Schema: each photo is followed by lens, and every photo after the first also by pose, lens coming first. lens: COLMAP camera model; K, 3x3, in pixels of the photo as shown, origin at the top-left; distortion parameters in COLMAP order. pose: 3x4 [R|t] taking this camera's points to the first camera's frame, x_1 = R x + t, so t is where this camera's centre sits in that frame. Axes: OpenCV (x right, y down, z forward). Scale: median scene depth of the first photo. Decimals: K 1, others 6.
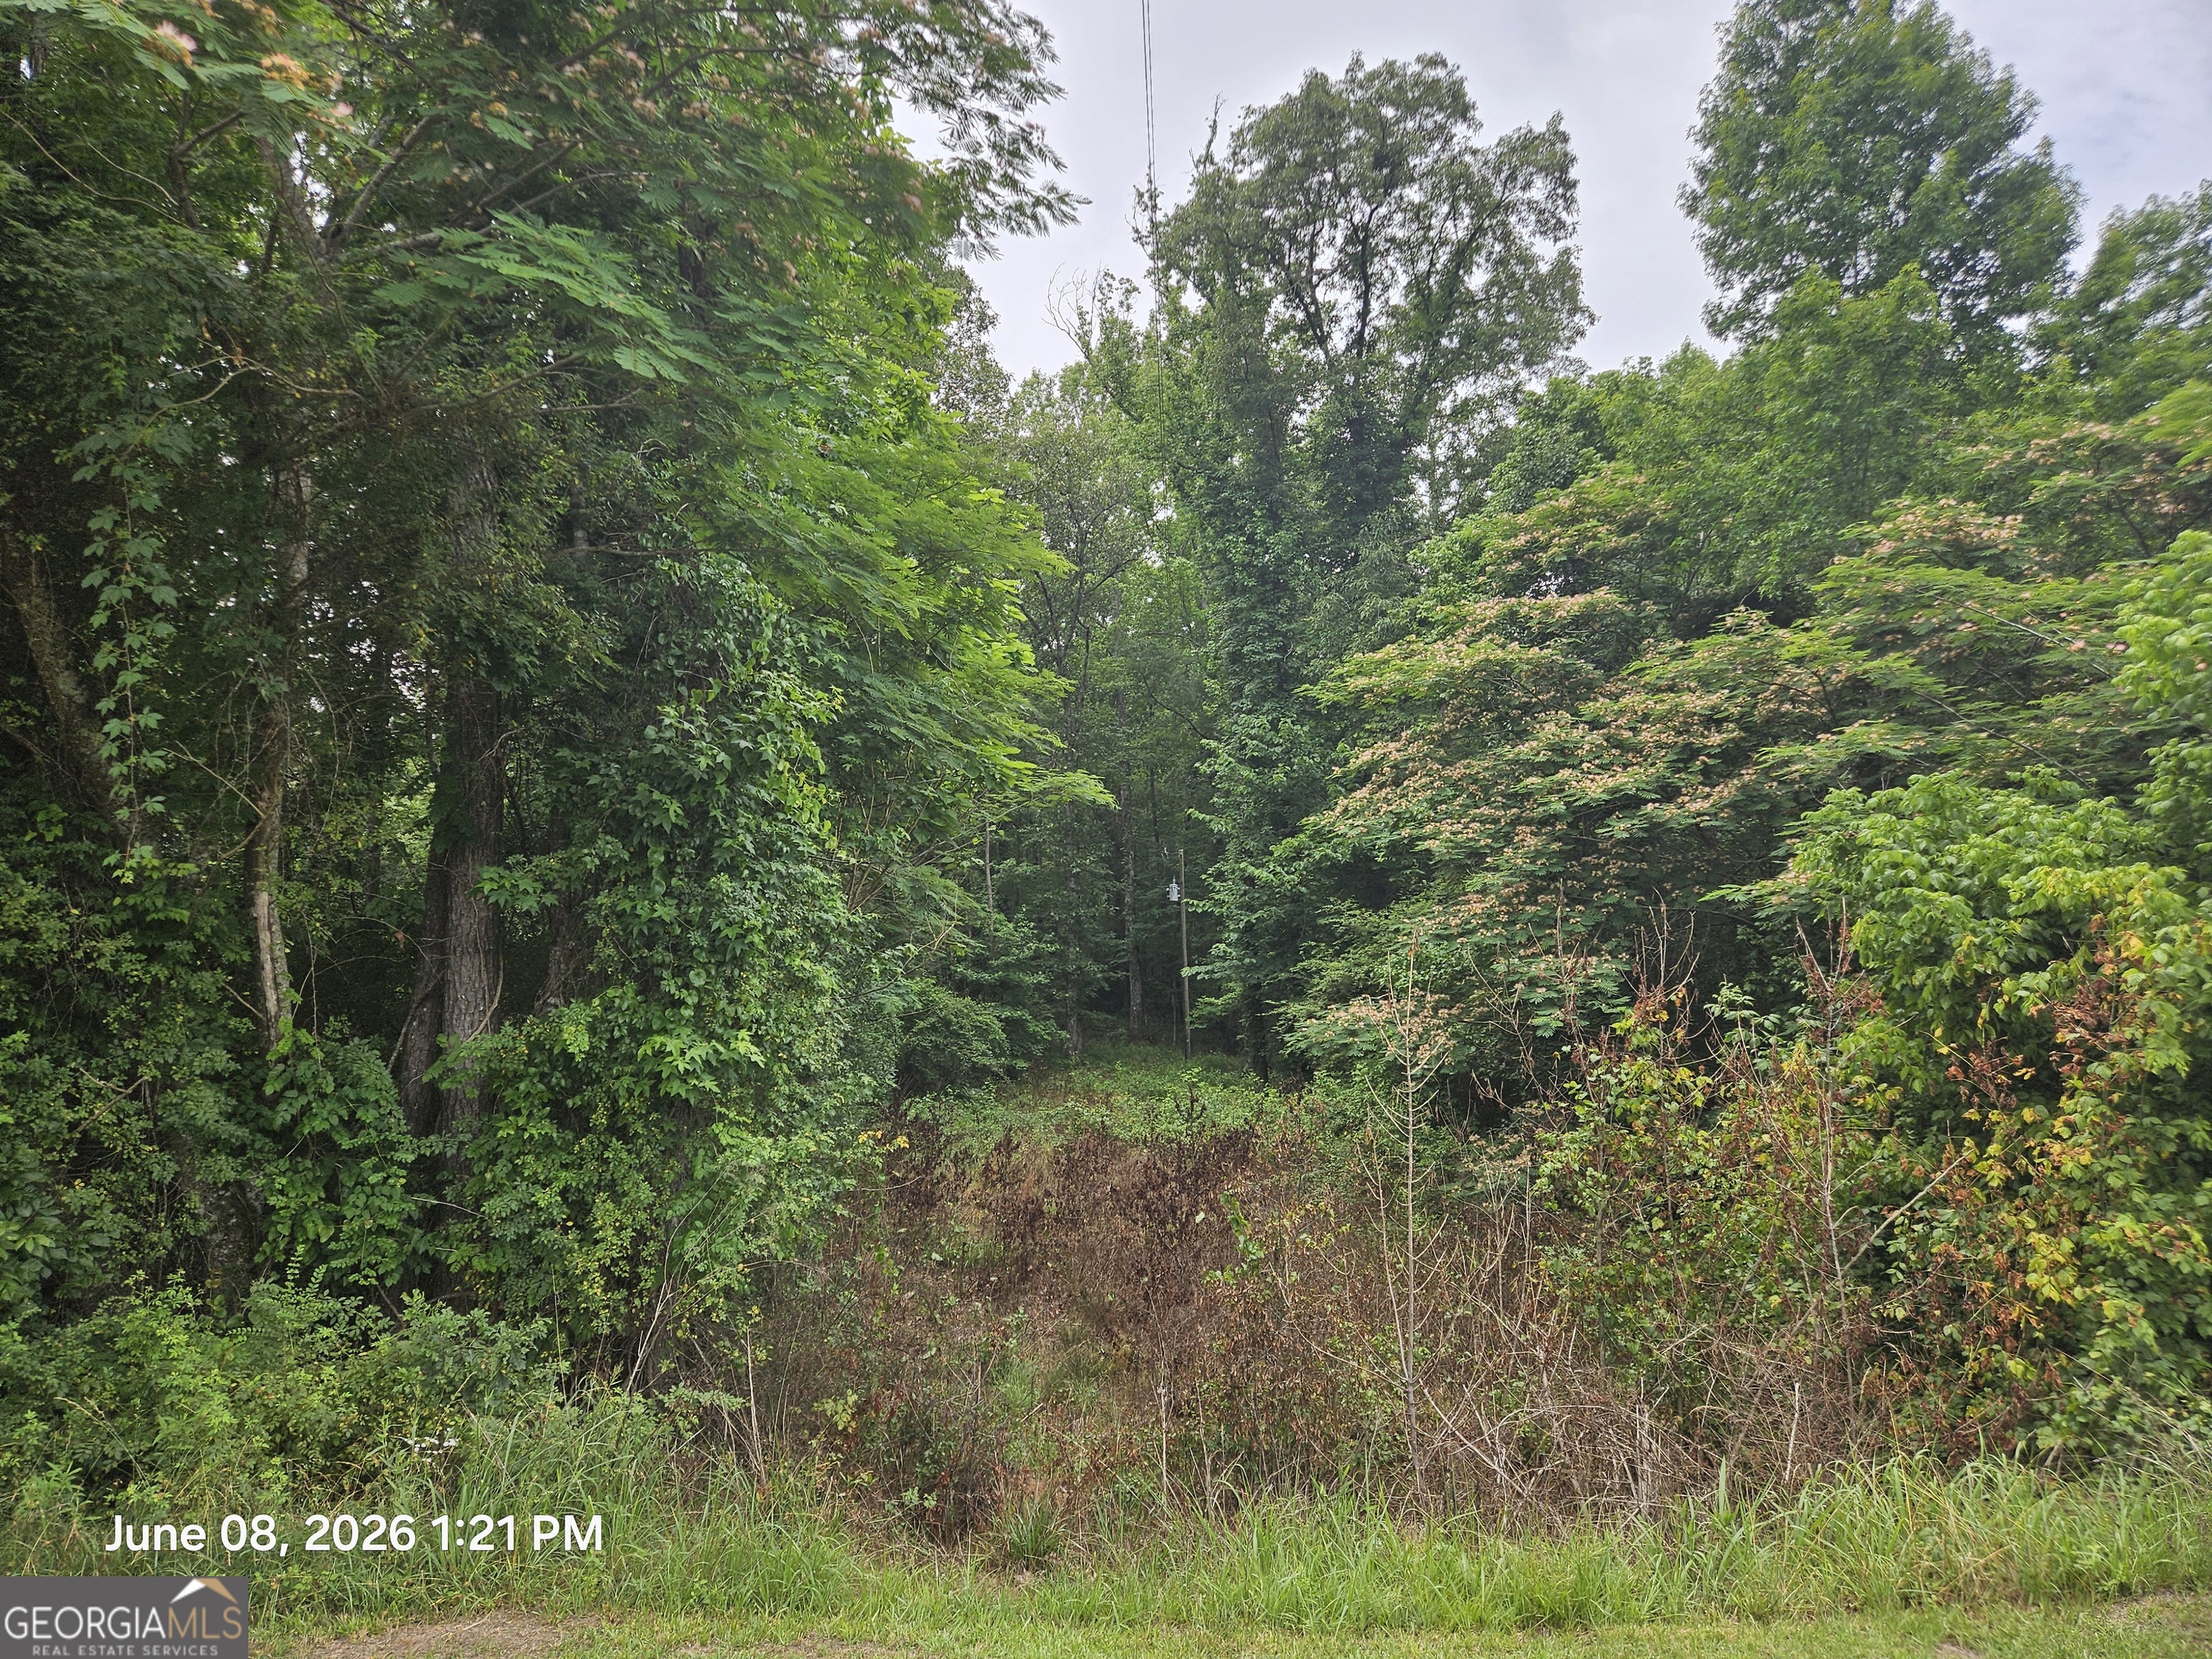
lens RADIAL K [[1460.8, 0, 1076.6], [0, 1460.8, 816.7], [0, 0, 1]] dist [0.070253, 0.000400]
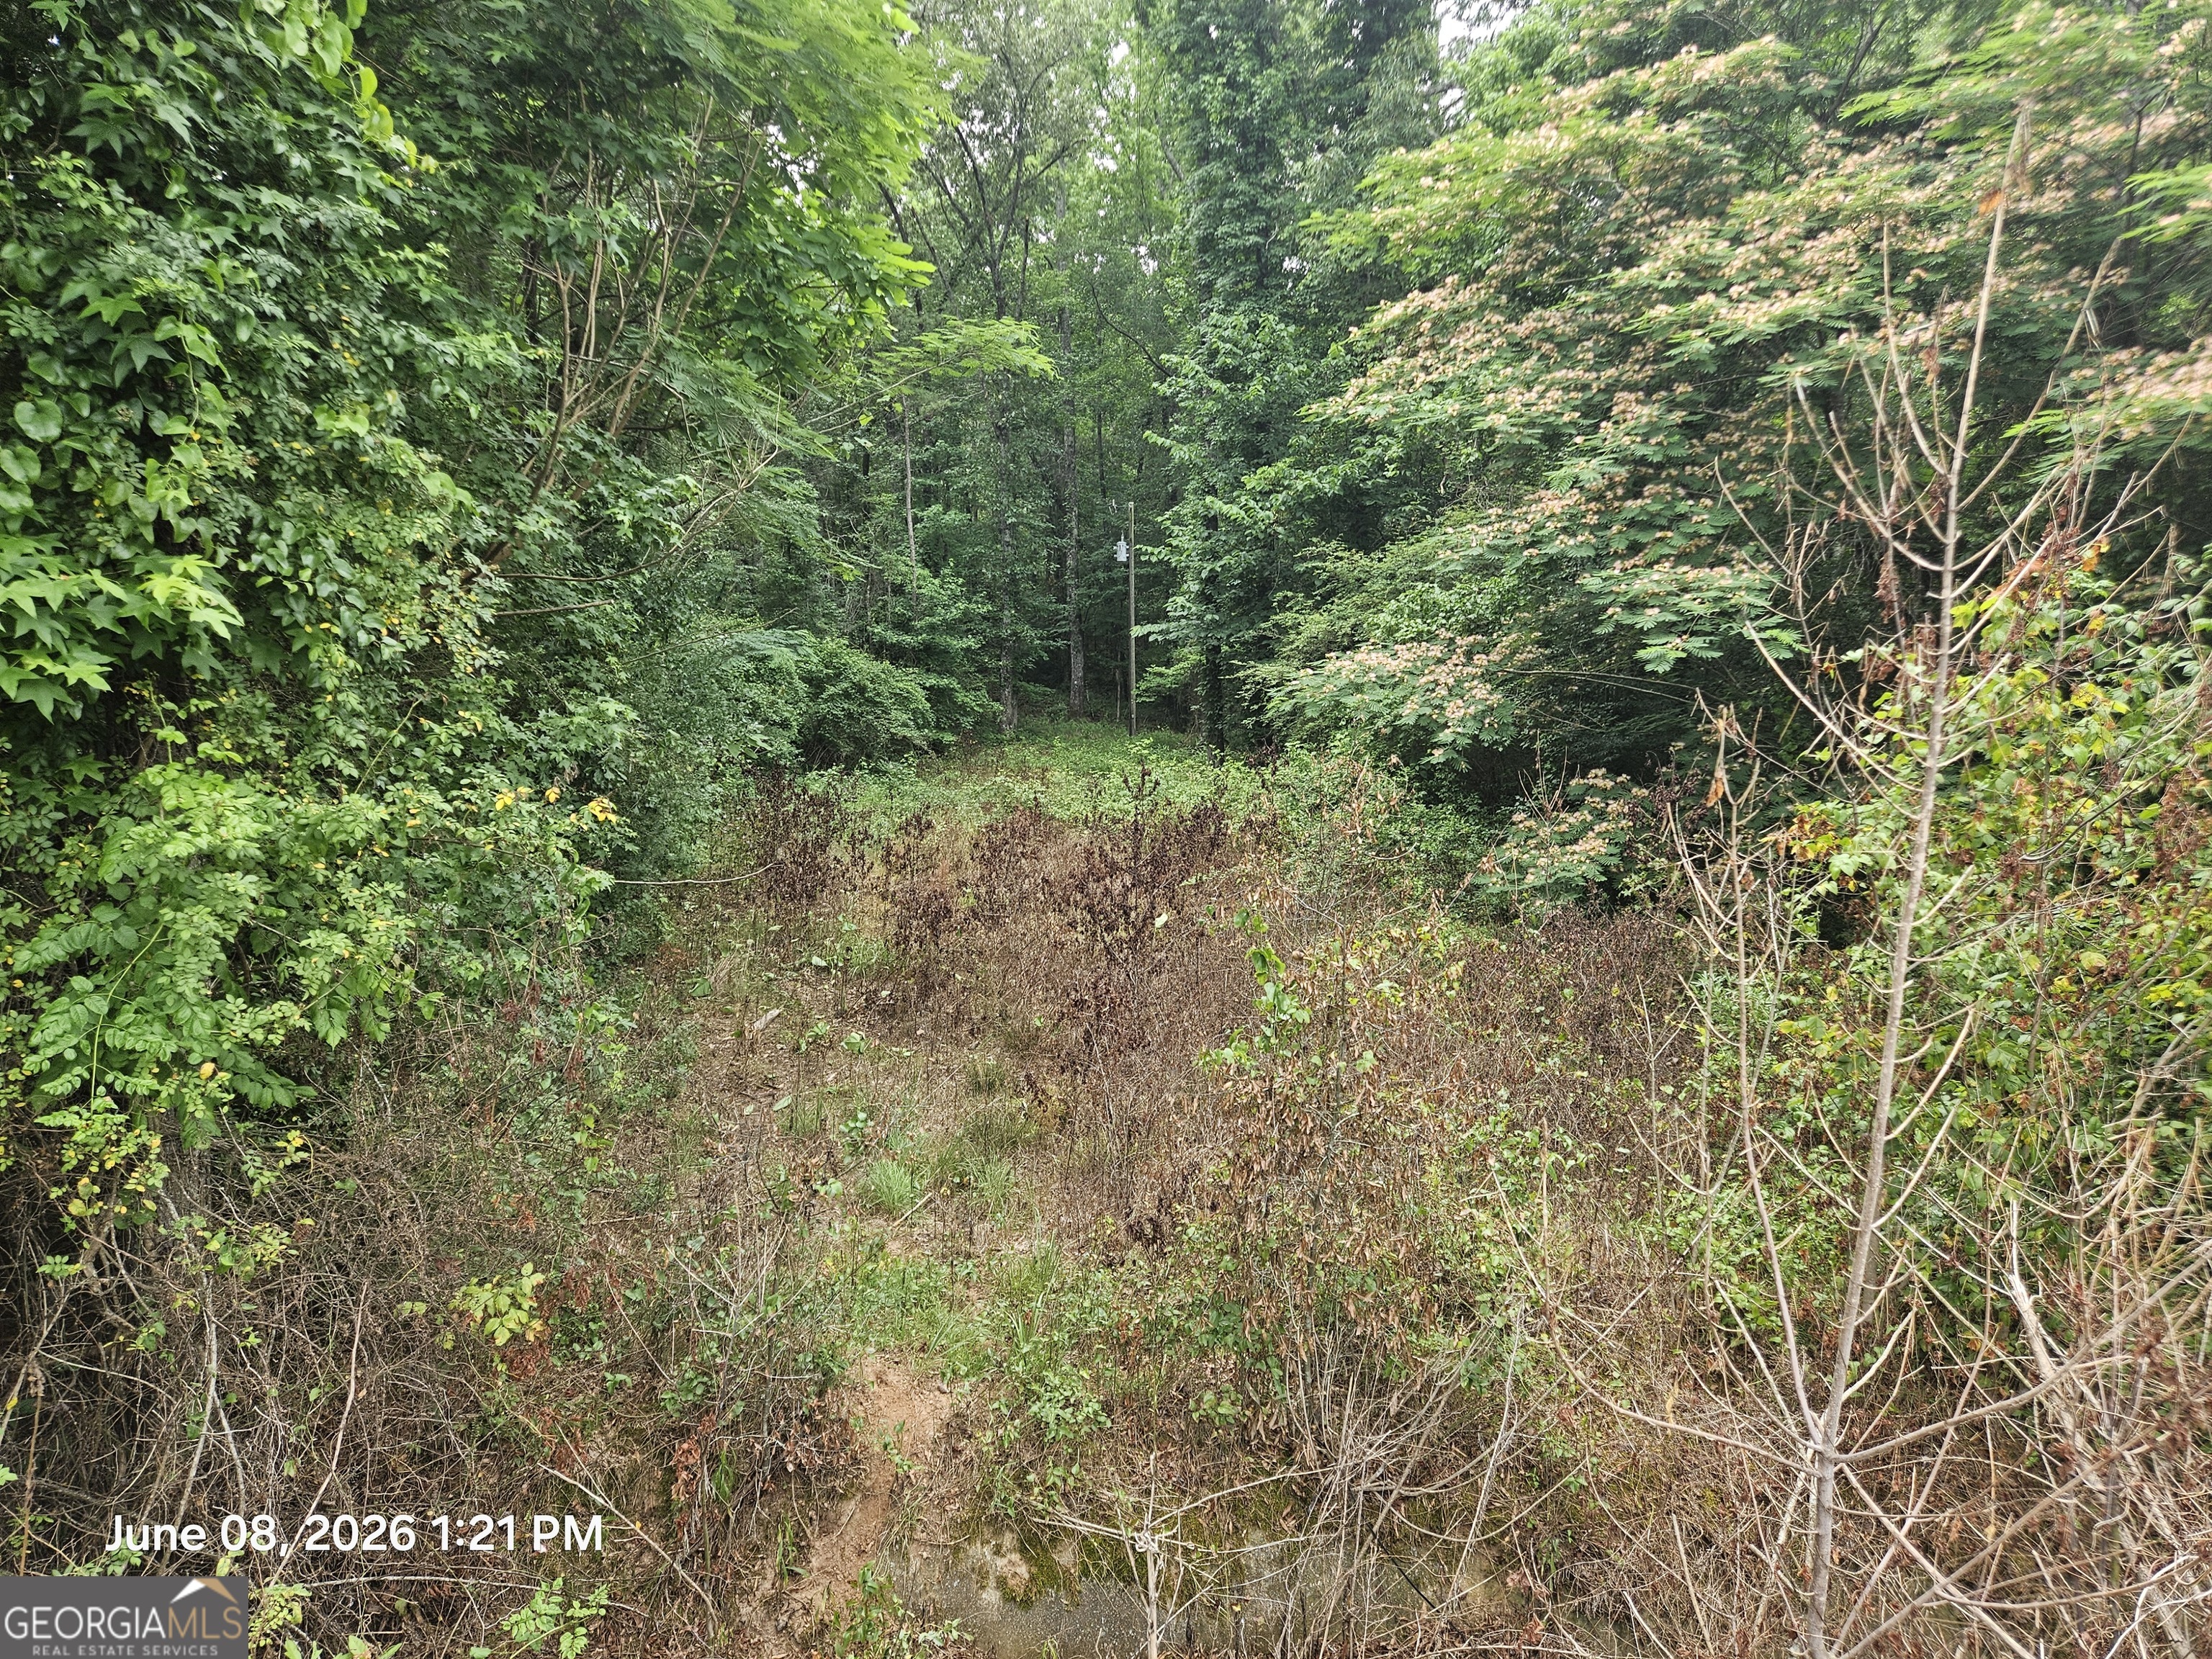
lens RADIAL K [[1477.3, 0, 1102.0], [0, 1477.3, 863.7], [0, 0, 1]] dist [0.002820, 0.000105]
pose [[0.998265, 0.006394, 0.058533, 0.009053], [-0.020430, 0.969939, 0.242488, 0.054762], [-0.055223, -0.243263, 0.968387, 0.240331]]
